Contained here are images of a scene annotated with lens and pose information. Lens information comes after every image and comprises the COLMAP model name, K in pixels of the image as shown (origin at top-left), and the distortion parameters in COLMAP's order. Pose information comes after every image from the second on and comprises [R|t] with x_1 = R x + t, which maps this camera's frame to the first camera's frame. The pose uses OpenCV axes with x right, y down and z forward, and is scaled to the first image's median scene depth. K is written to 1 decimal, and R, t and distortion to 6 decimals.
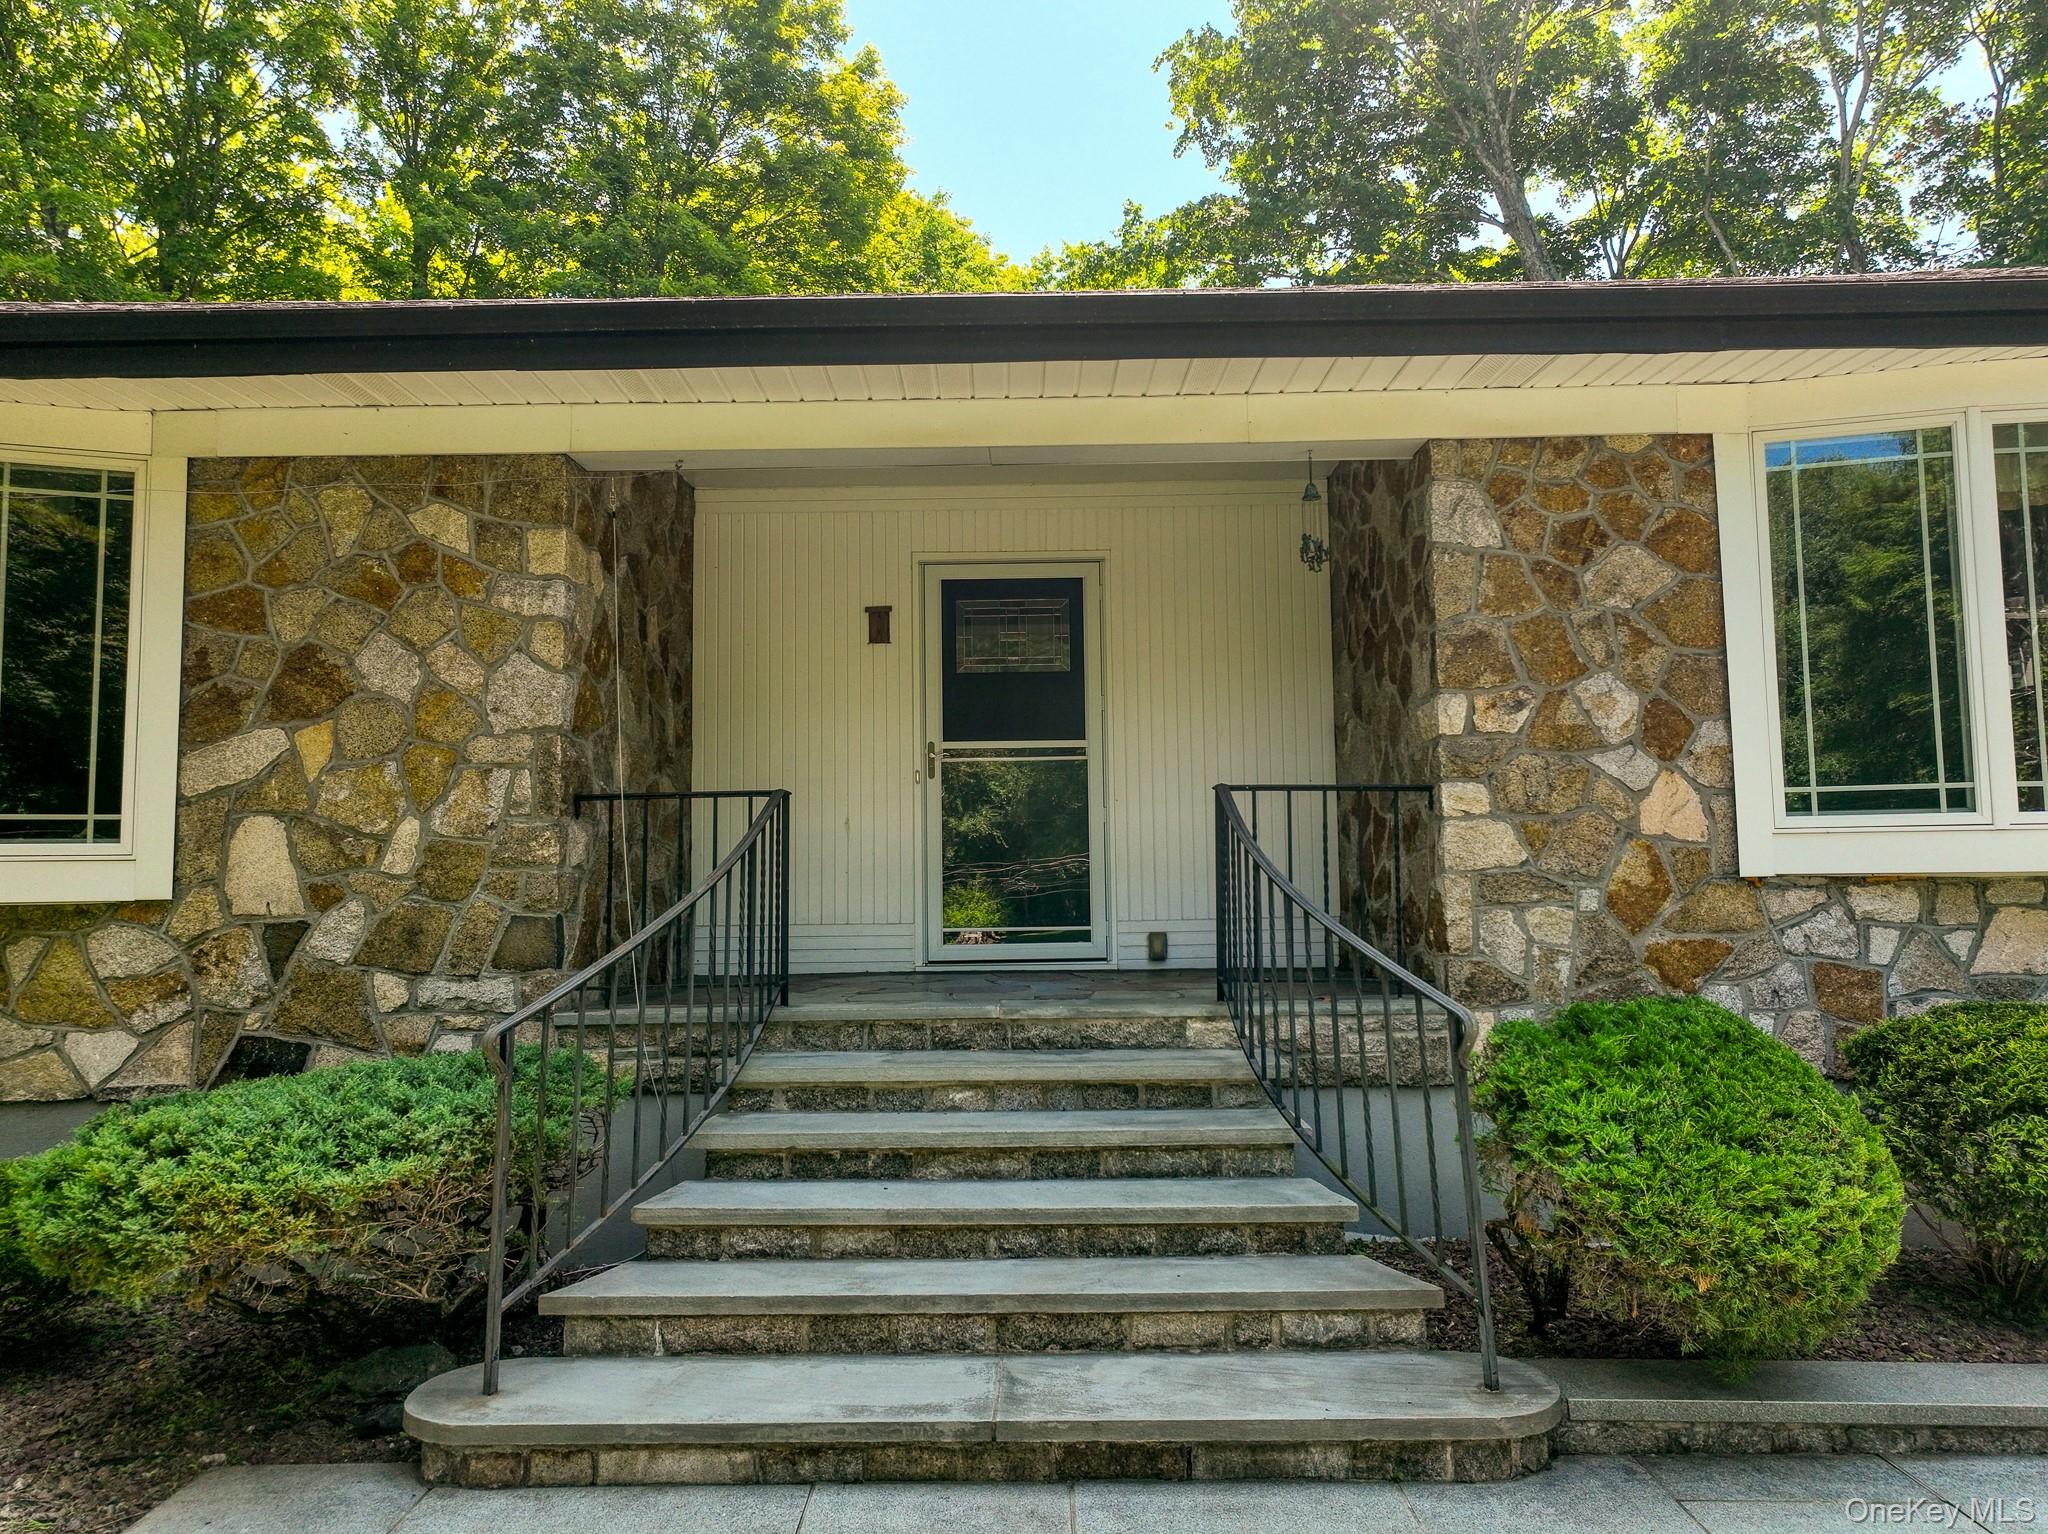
lens RADIAL K [[1441.8, 0, 1034.0], [0, 1441.8, 760.6], [0, 0, 1]] dist [0.000120, 0.008842]
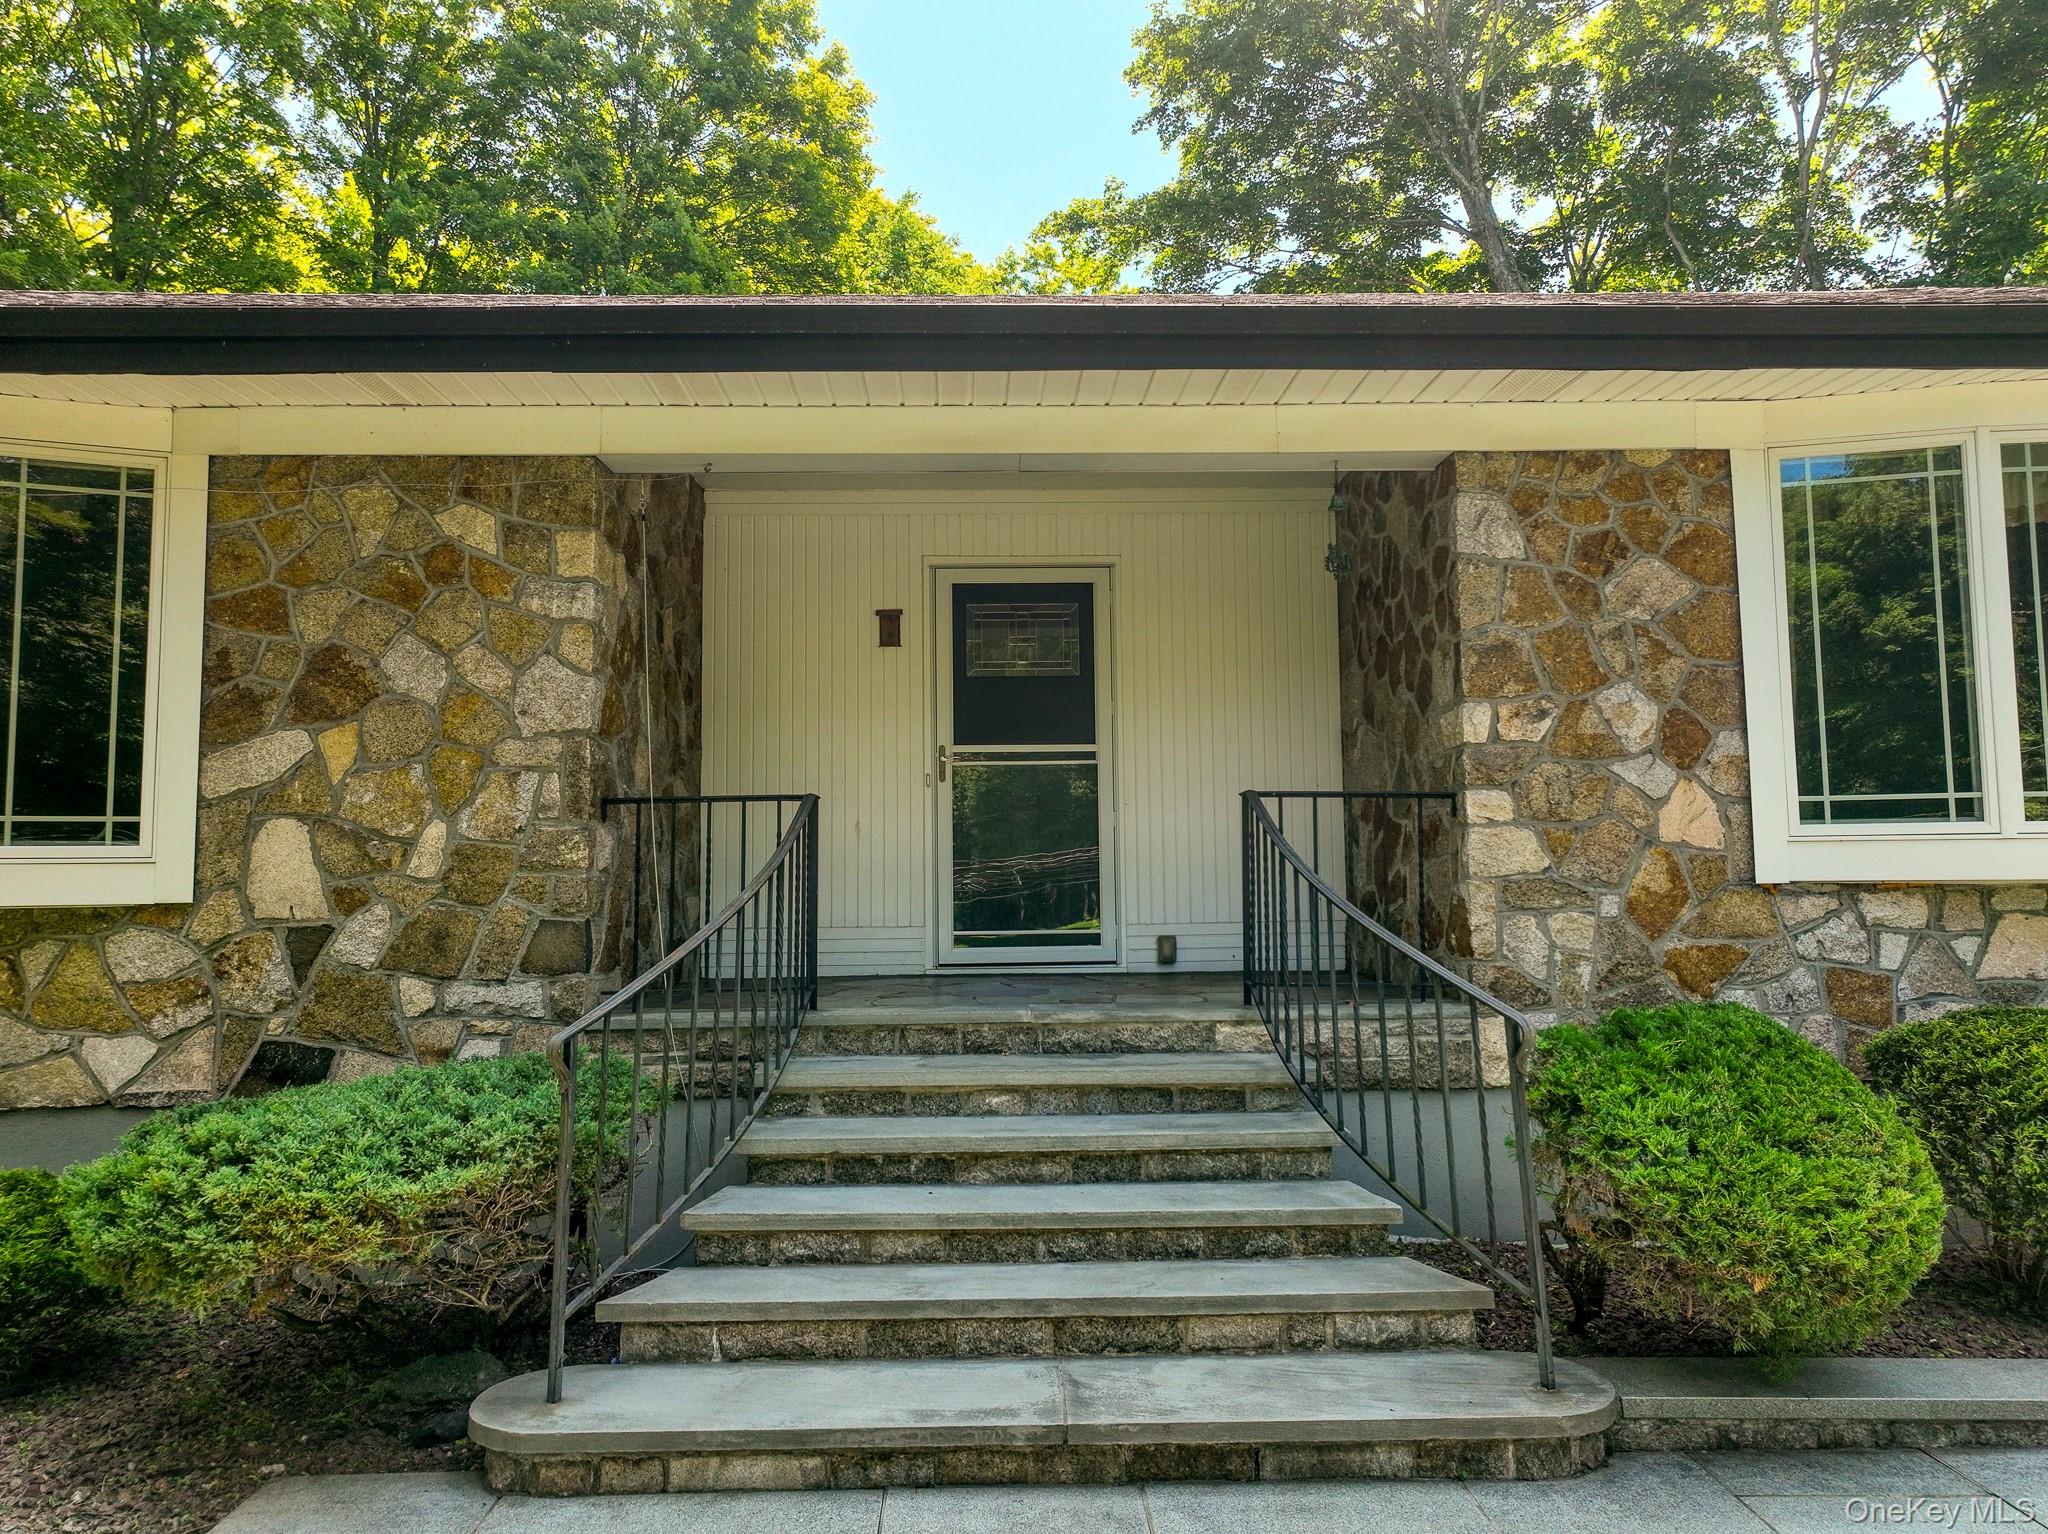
lens RADIAL K [[1441.8, 0, 1034.0], [0, 1441.8, 760.6], [0, 0, 1]] dist [0.000120, 0.008842]
pose [[0.999477, 0.005063, 0.031953, -0.054159], [-0.005079, 0.999987, 0.000413, -0.004374], [-0.031951, -0.000575, 0.999489, -0.005004]]
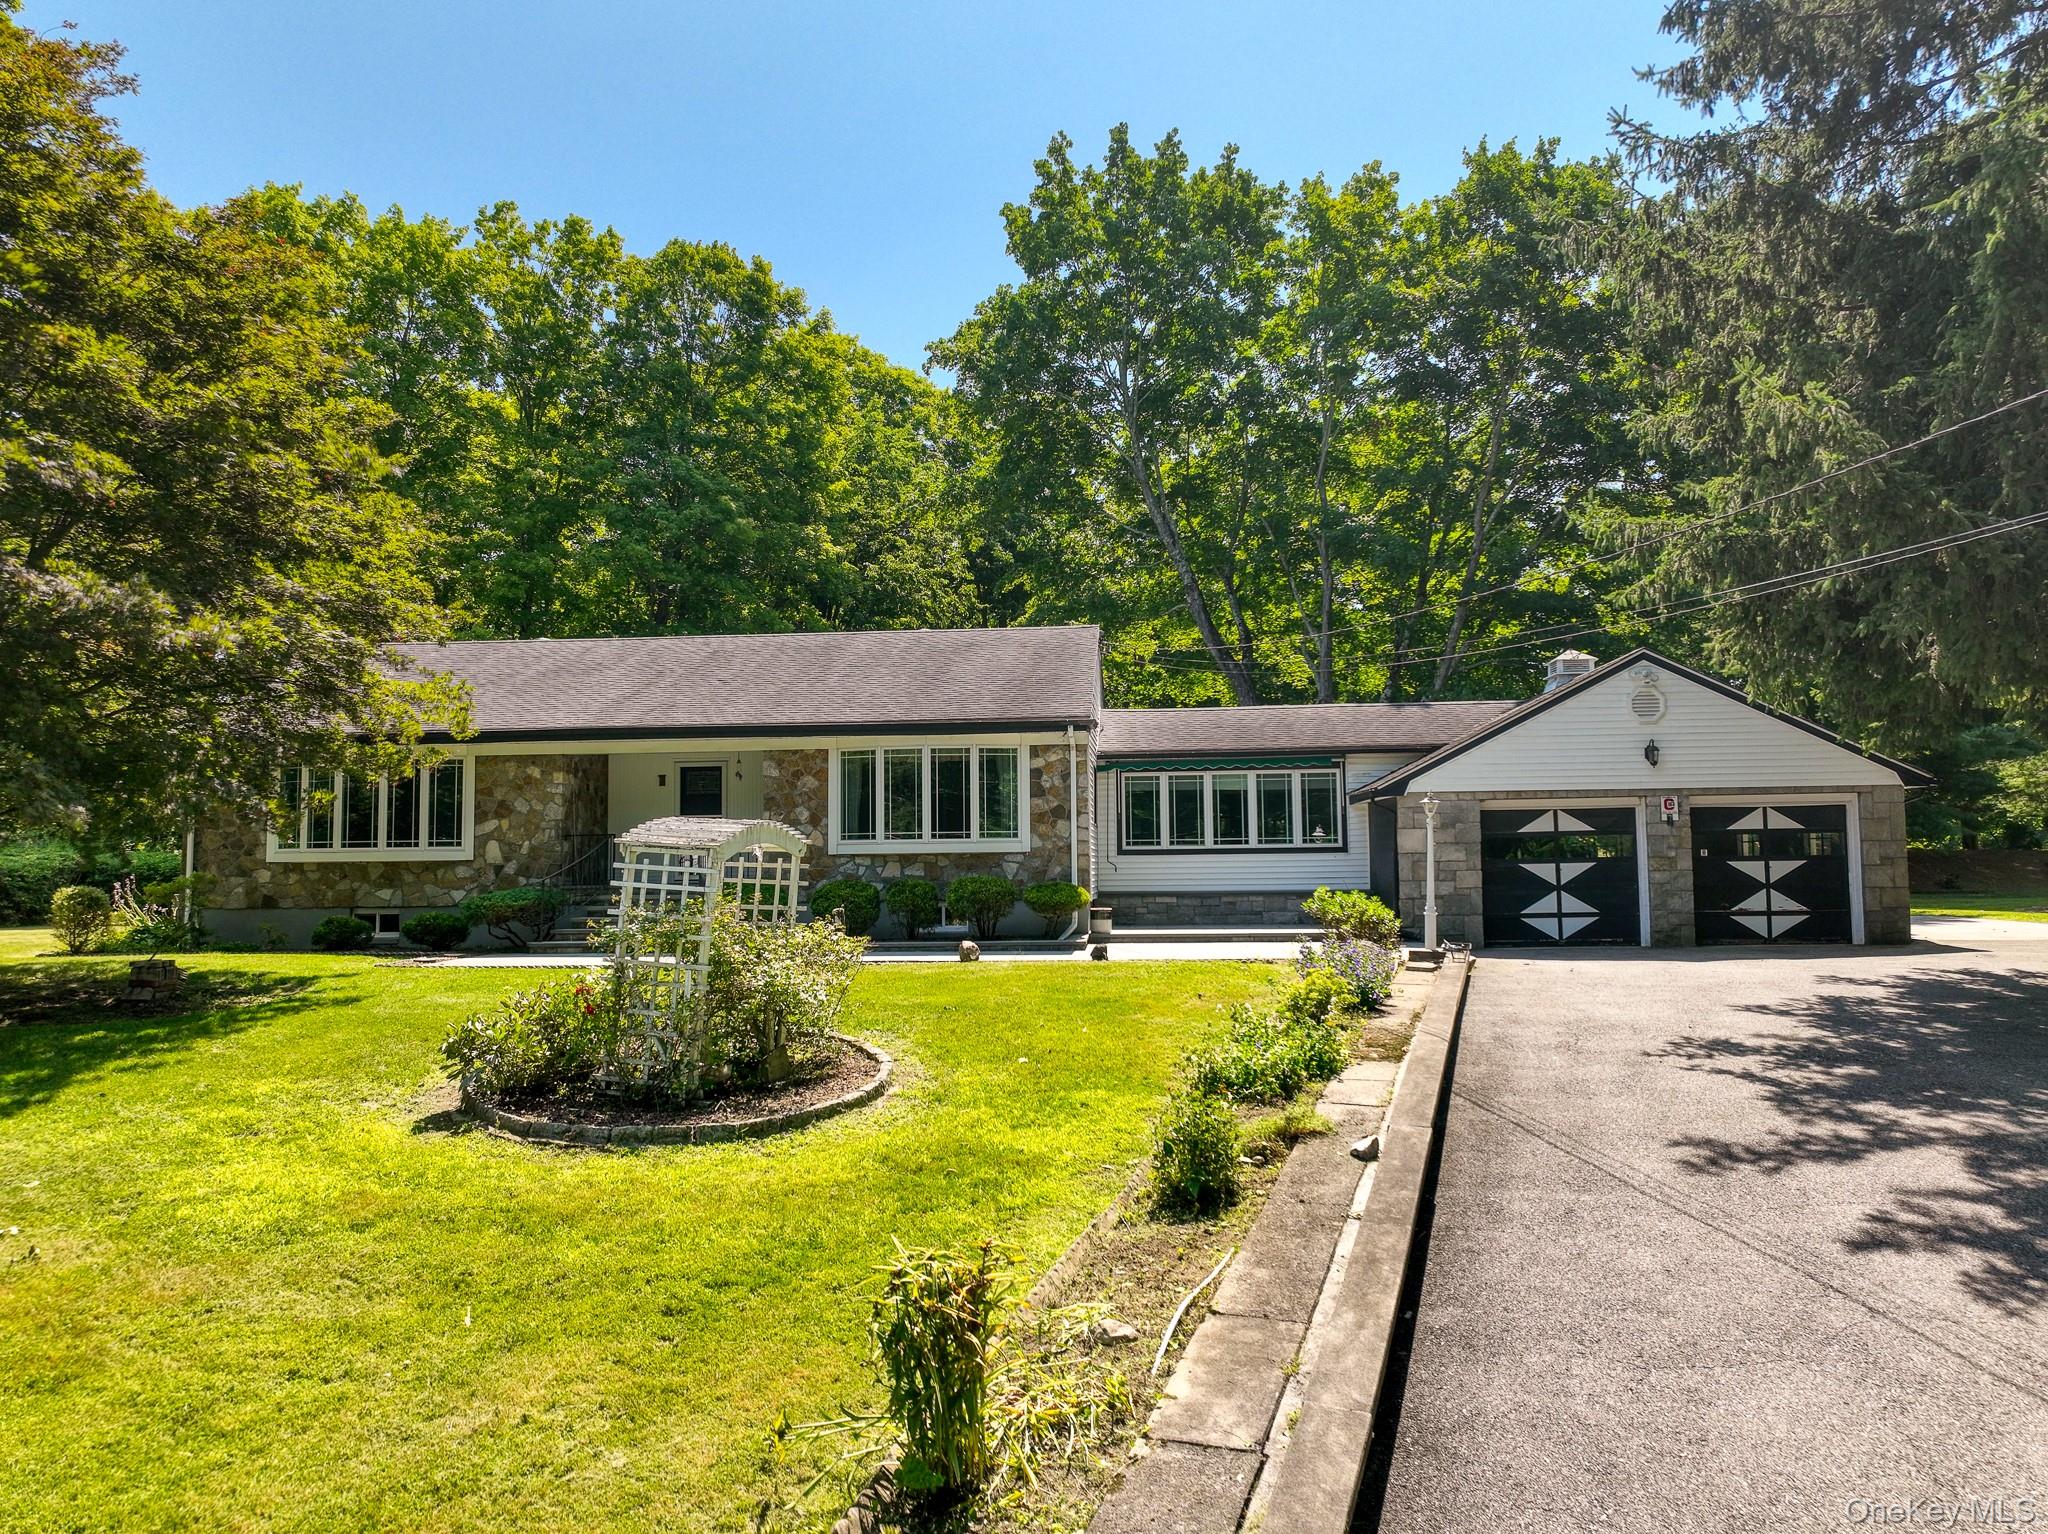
lens RADIAL K [[1432.8, 0, 1030.0], [0, 1432.8, 762.8], [0, 0, 1]] dist [0.001825, 0.012572]
pose [[0.997284, -0.004318, -0.073519, 1.381306], [0.004874, 0.999961, 0.007384, -0.217549], [0.073485, -0.007723, 0.997266, -3.155426]]
